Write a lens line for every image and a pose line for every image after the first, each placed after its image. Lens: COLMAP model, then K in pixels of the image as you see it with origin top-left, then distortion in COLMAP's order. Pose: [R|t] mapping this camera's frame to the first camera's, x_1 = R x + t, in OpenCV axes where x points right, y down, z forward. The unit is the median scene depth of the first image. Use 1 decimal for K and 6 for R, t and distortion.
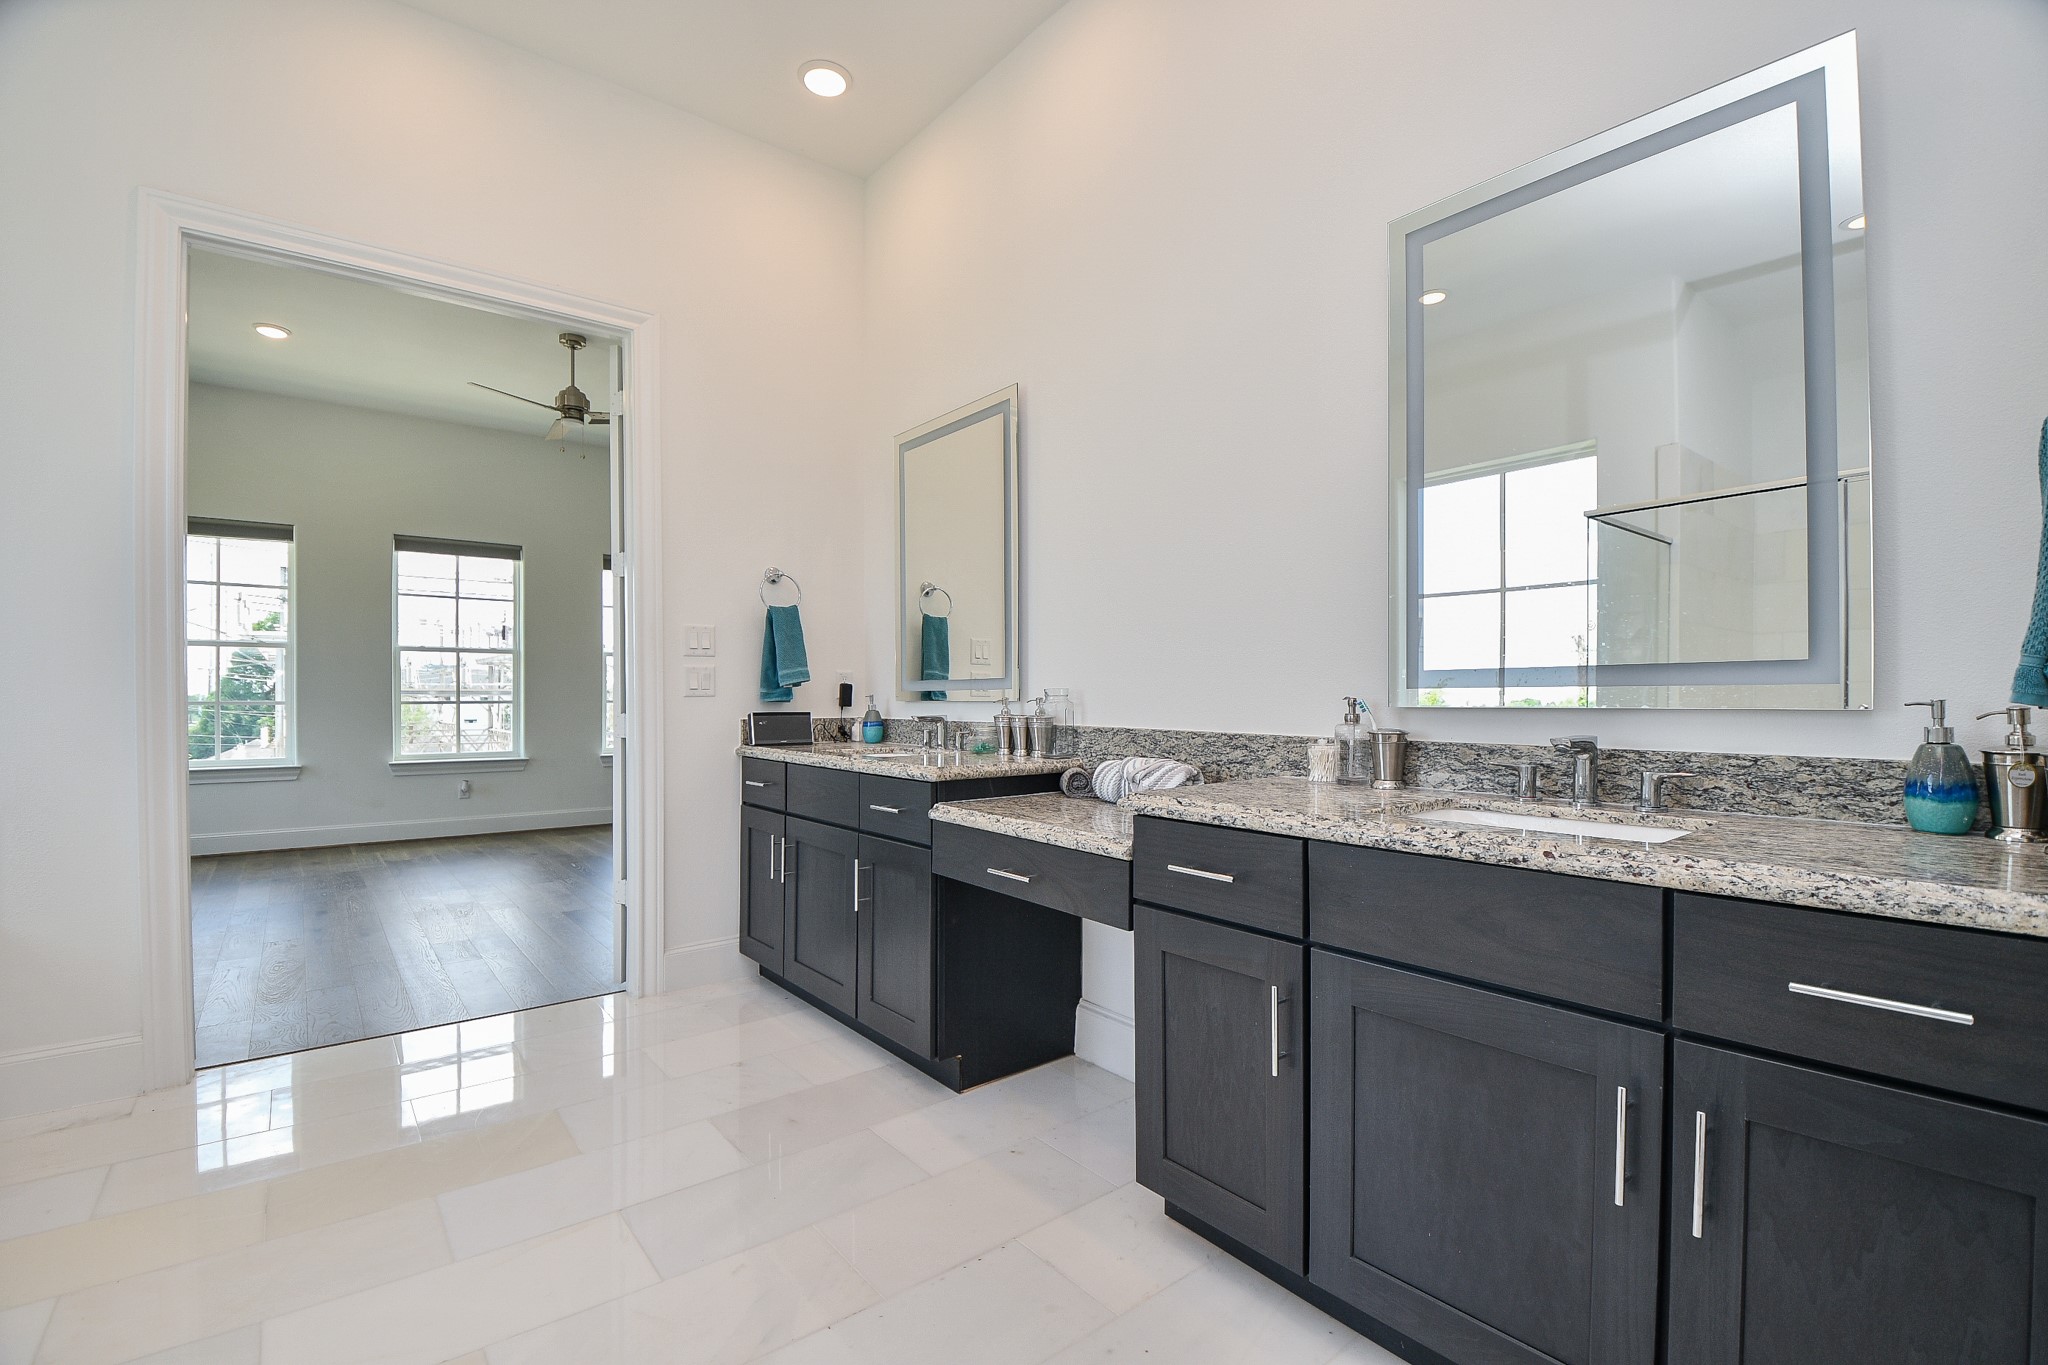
lens RADIAL K [[907.6, 0, 1021.7], [0, 907.6, 694.5], [0, 0, 1]] dist [0.004347, -0.003829]
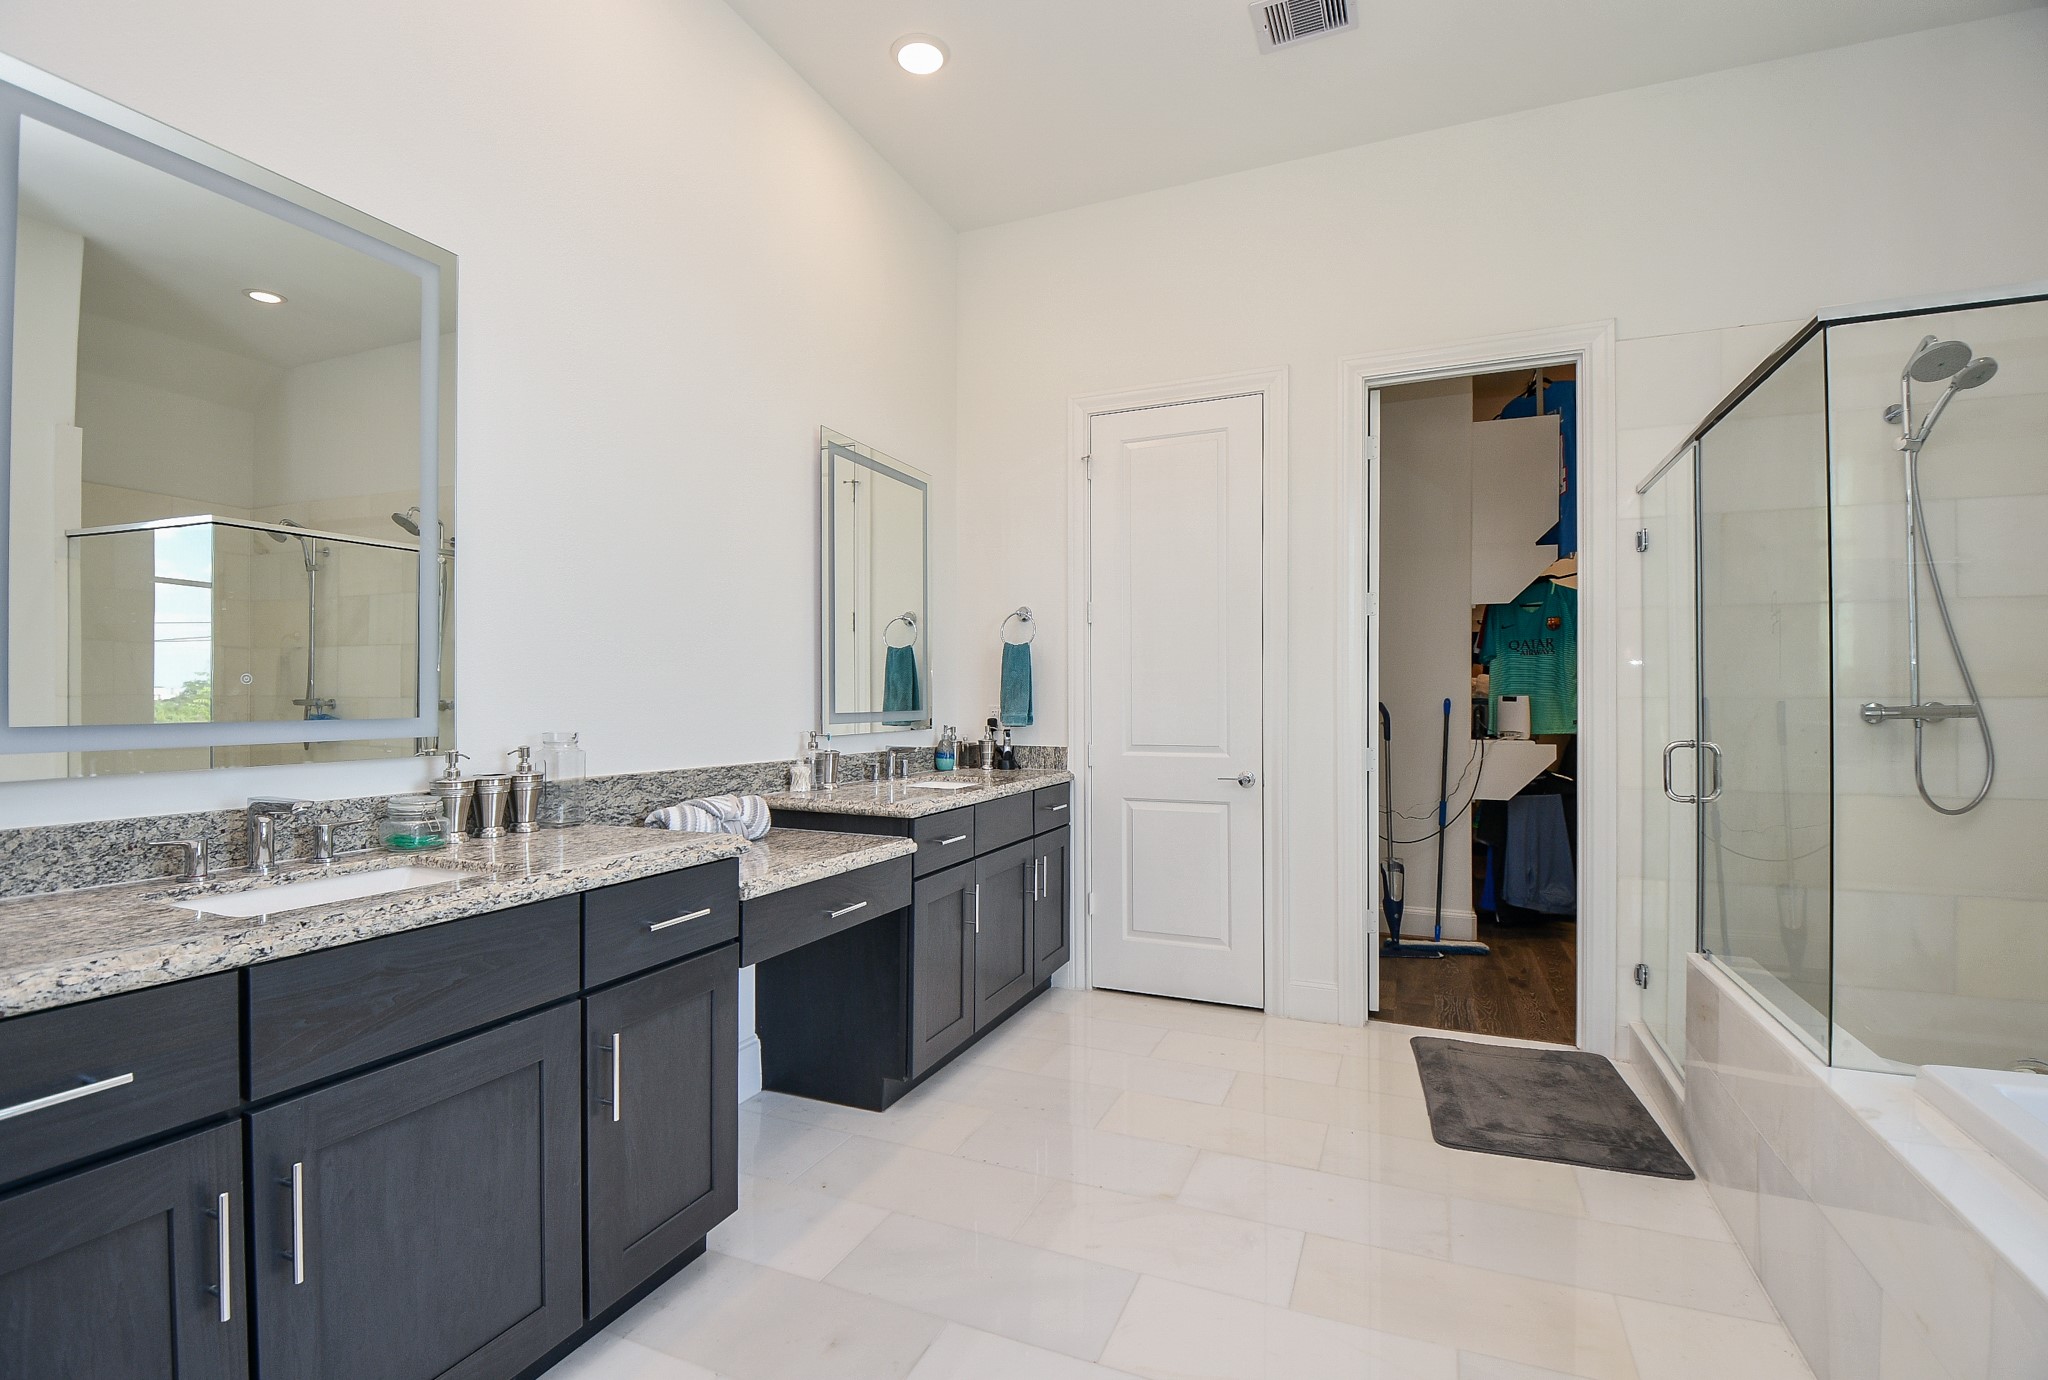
lens RADIAL K [[945.1, 0, 1022.5], [0, 945.1, 697.1], [0, 0, 1]] dist [-0.001221, -0.000001]
pose [[-0.492087, 0.001547, 0.870545, -0.963458], [-0.003868, 0.999985, -0.003964, -0.039742], [-0.870537, -0.005318, -0.492073, 1.229176]]
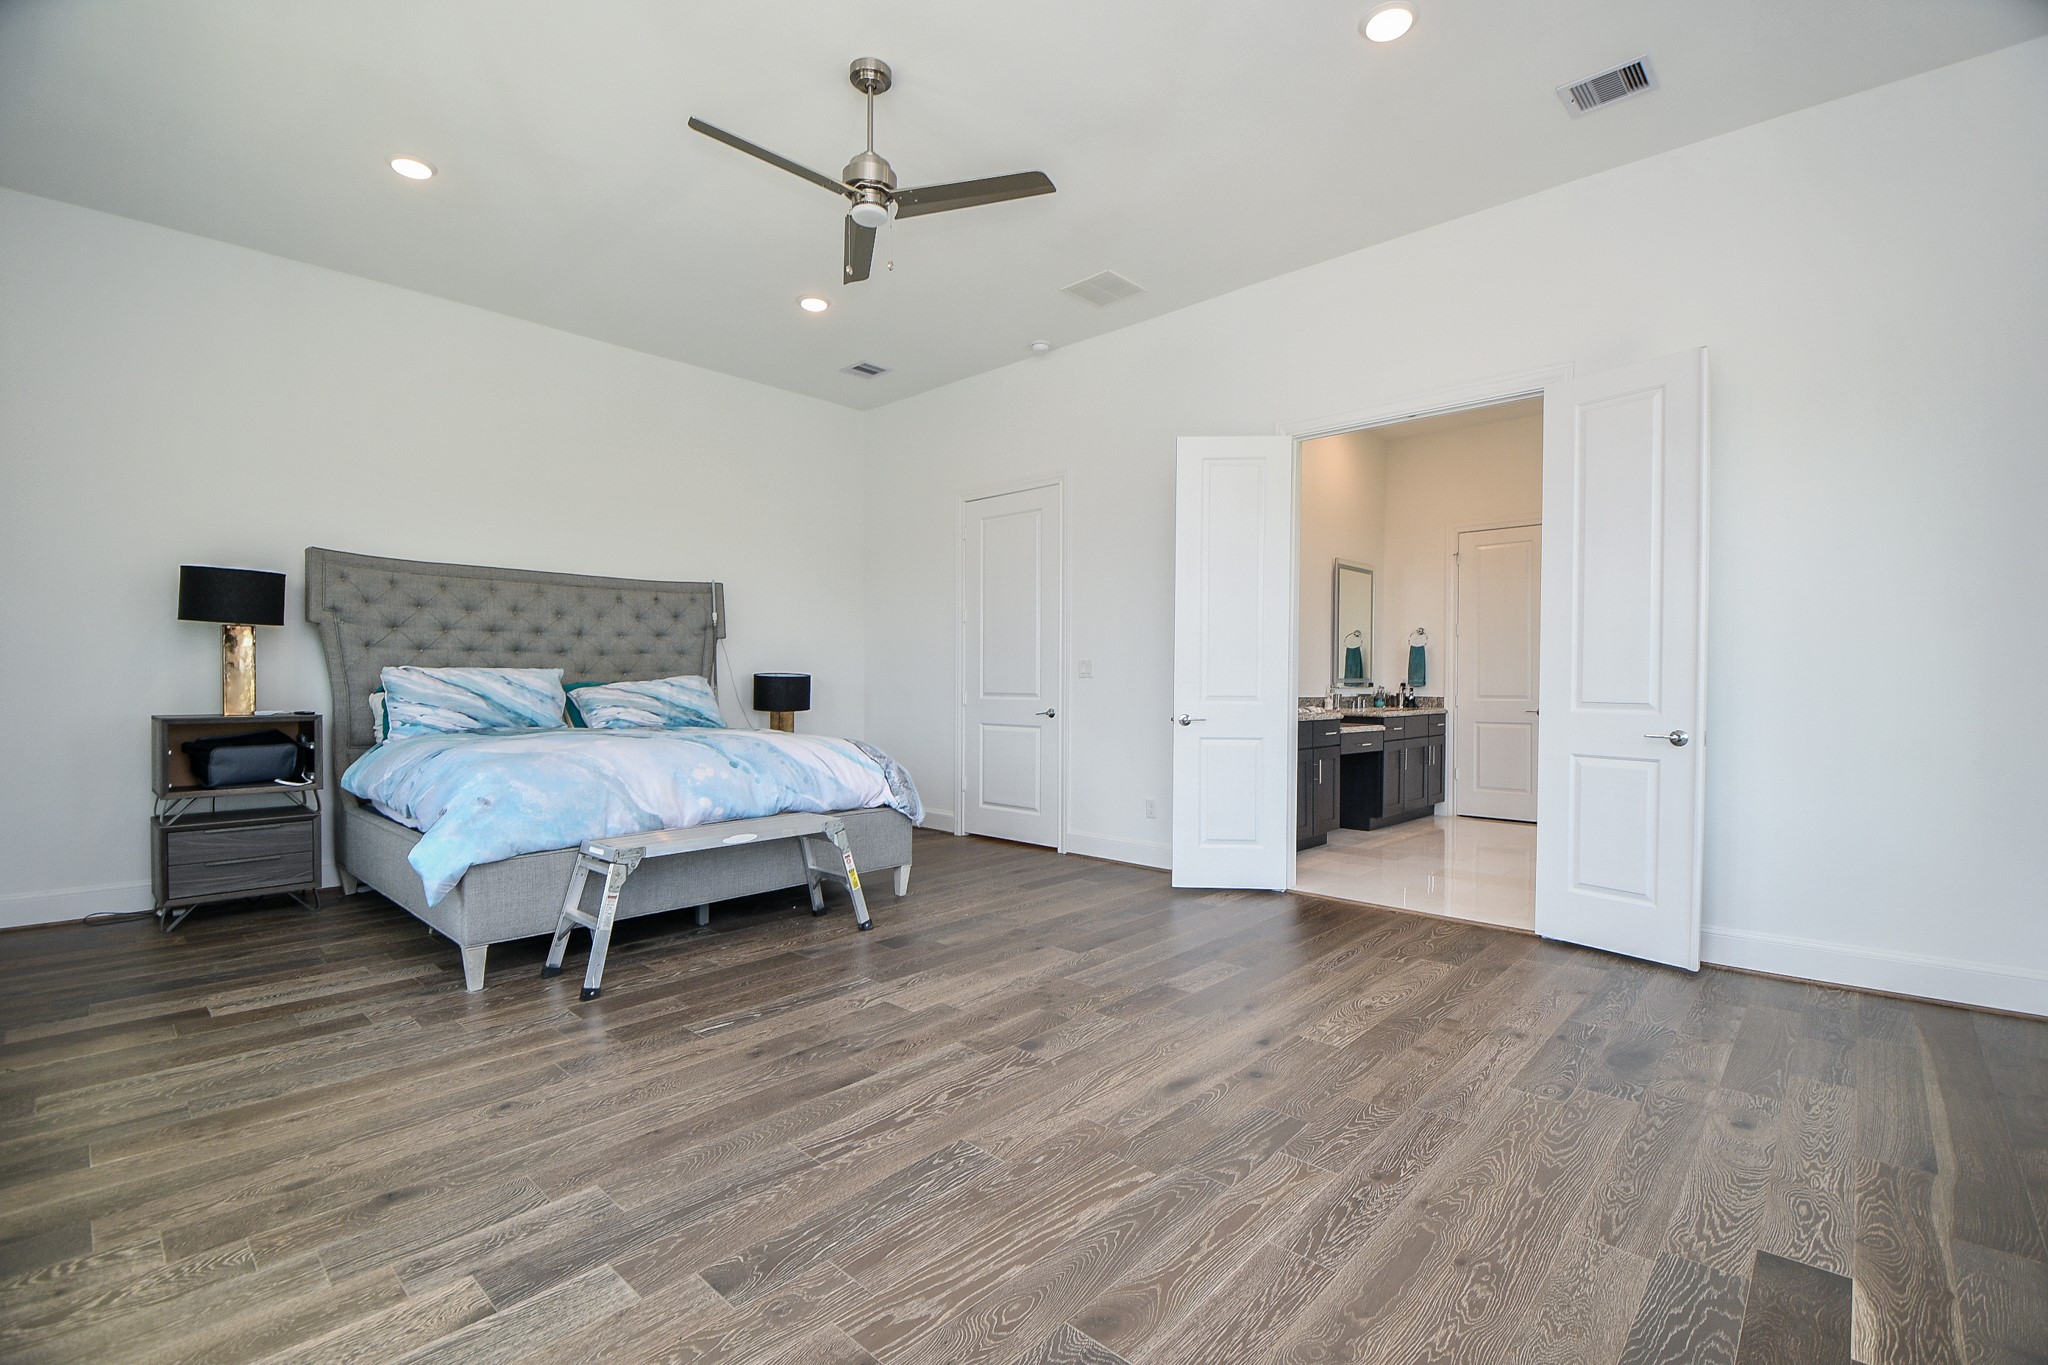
lens RADIAL K [[907.6, 0, 1026.5], [0, 907.6, 688.9], [0, 0, 1]] dist [0.004347, -0.003829]
pose [[-0.155310, -0.009596, 0.987819, -2.524111], [-0.010791, 0.999910, 0.008017, 0.002818], [-0.987807, -0.009414, -0.155399, 2.317721]]
